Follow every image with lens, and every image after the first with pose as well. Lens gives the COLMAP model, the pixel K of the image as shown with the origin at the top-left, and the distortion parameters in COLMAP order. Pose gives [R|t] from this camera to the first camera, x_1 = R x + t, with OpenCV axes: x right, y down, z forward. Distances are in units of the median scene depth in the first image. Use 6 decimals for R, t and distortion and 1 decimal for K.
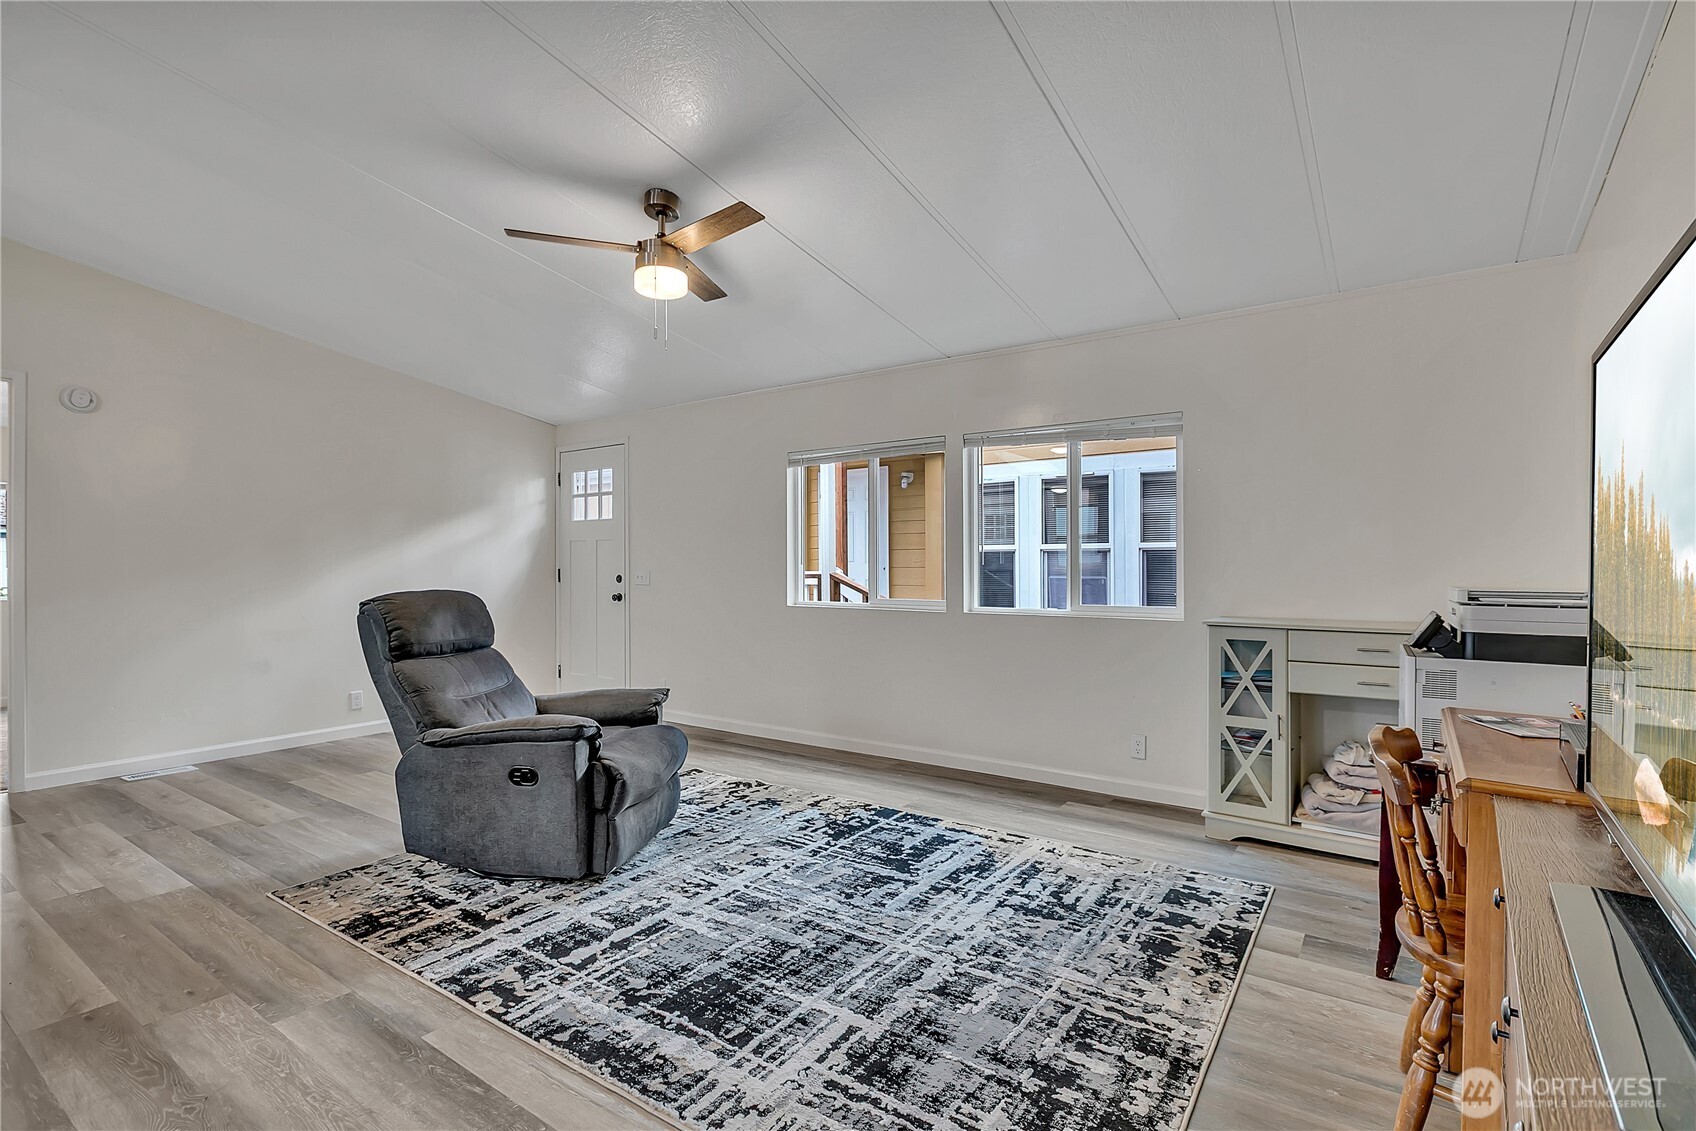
lens RADIAL K [[785.0, 0, 845.5], [0, 785.0, 577.2], [0, 0, 1]] dist [0.007503, -0.002224]
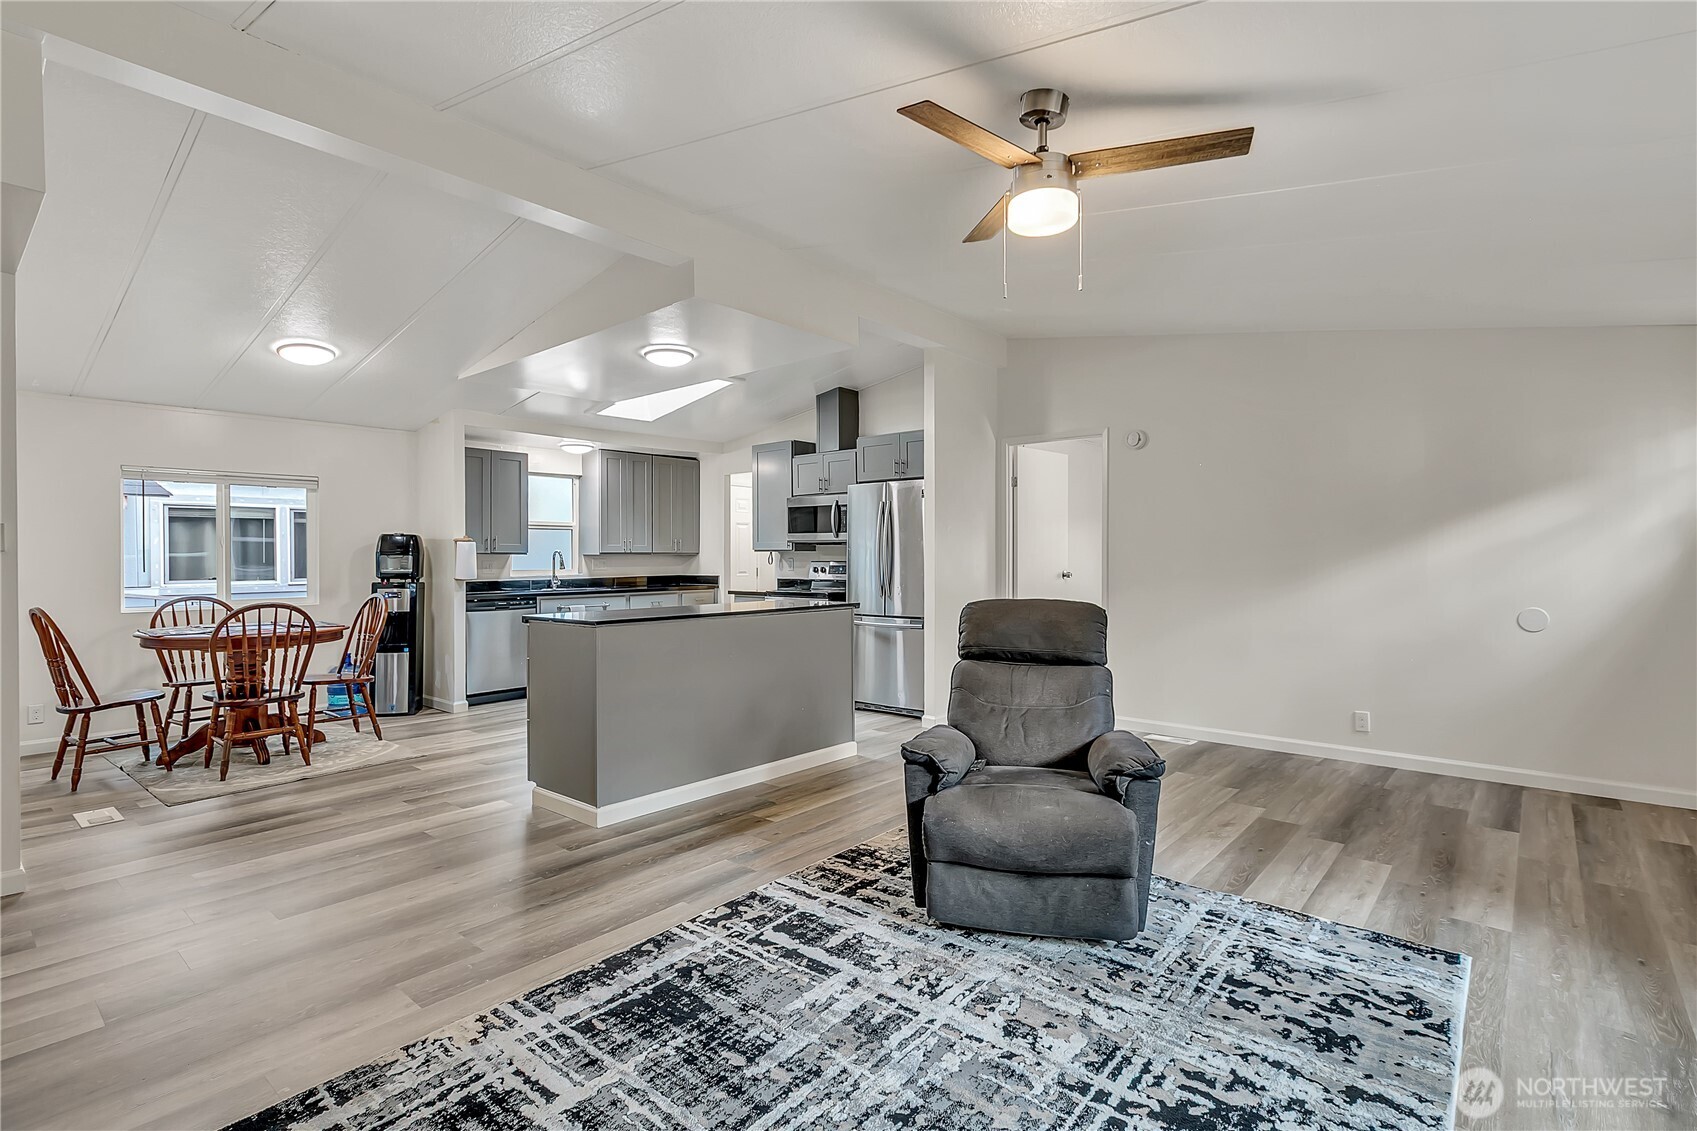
lens RADIAL K [[811.7, 0, 845.8], [0, 811.7, 567.0], [0, 0, 1]] dist [-0.005563, -0.000082]
pose [[-0.090234, 0.012713, -0.995839, 0.611502], [-0.017582, 0.999742, 0.014356, -0.036902], [0.995765, 0.018804, -0.089987, 0.959538]]
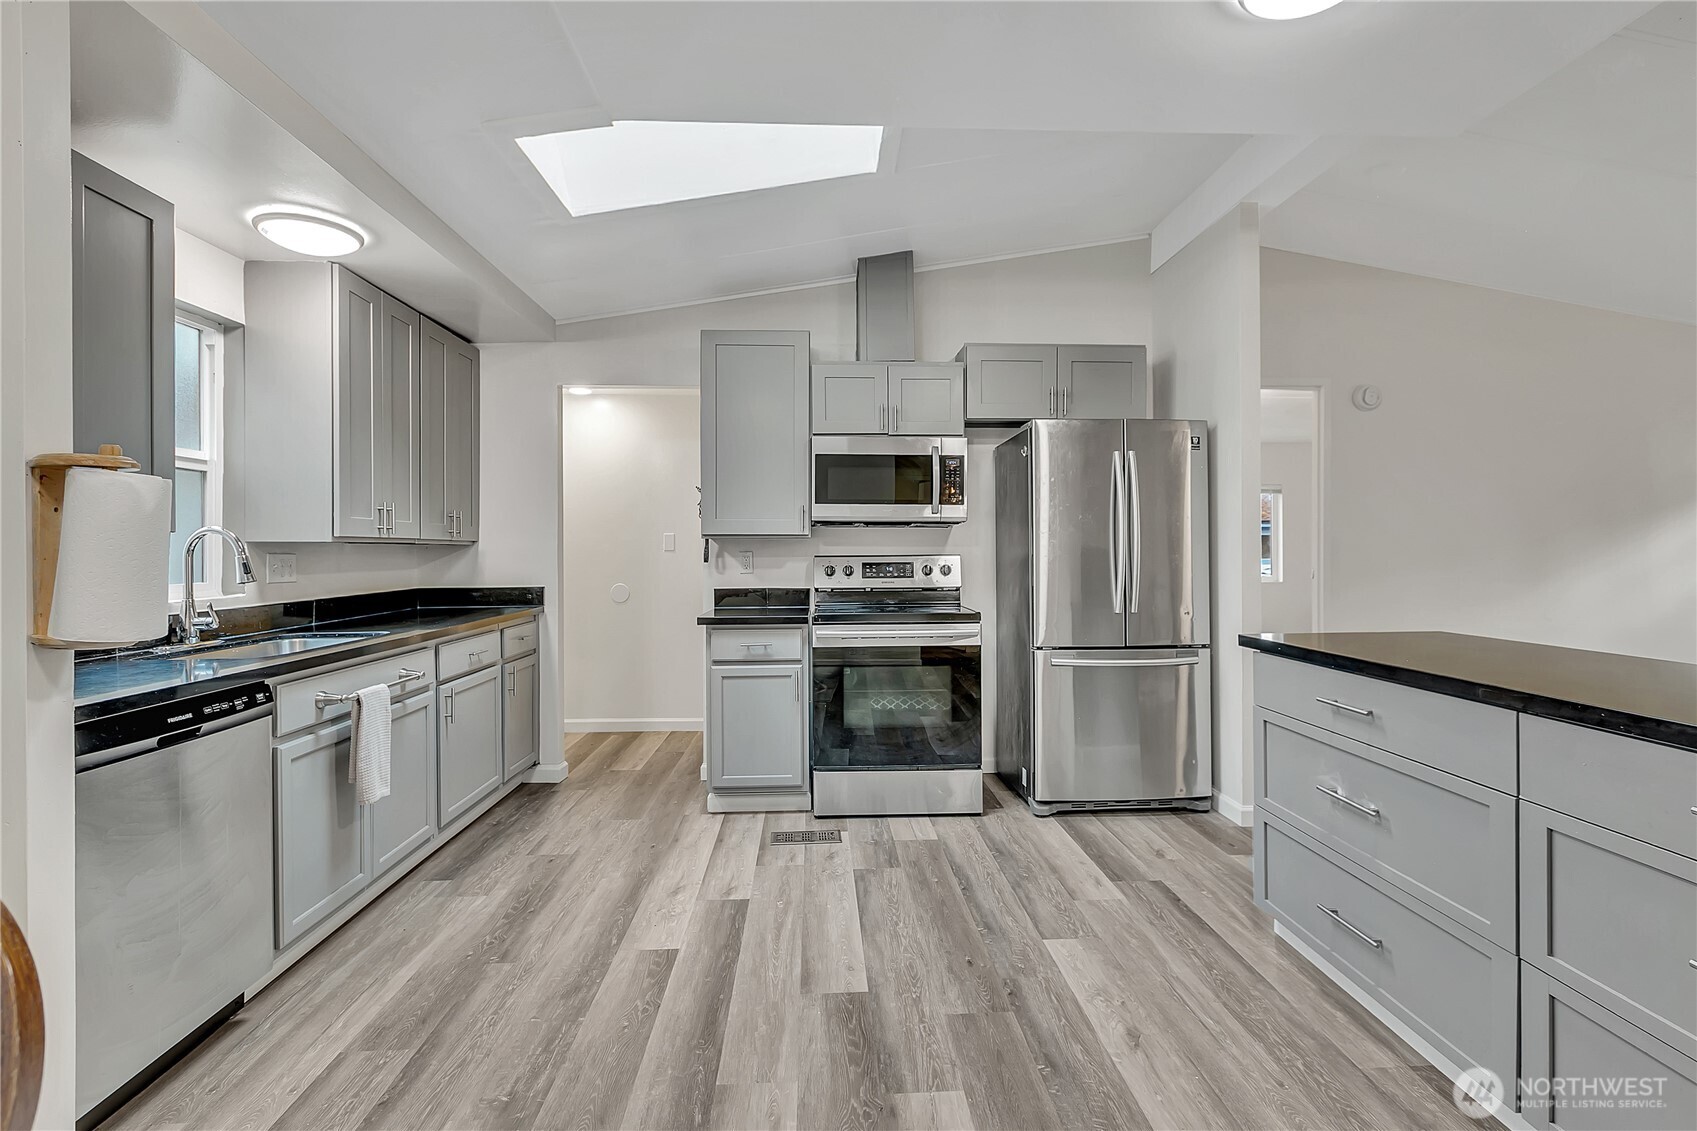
lens RADIAL K [[785.5, 0, 859.7], [0, 785.5, 552.7], [0, 0, 1]] dist [0.007503, -0.002224]
pose [[0.633405, 0.005458, -0.773801, -0.881305], [-0.010542, 0.999943, -0.001577, -0.018524], [0.773749, 0.009156, 0.633426, -0.258754]]
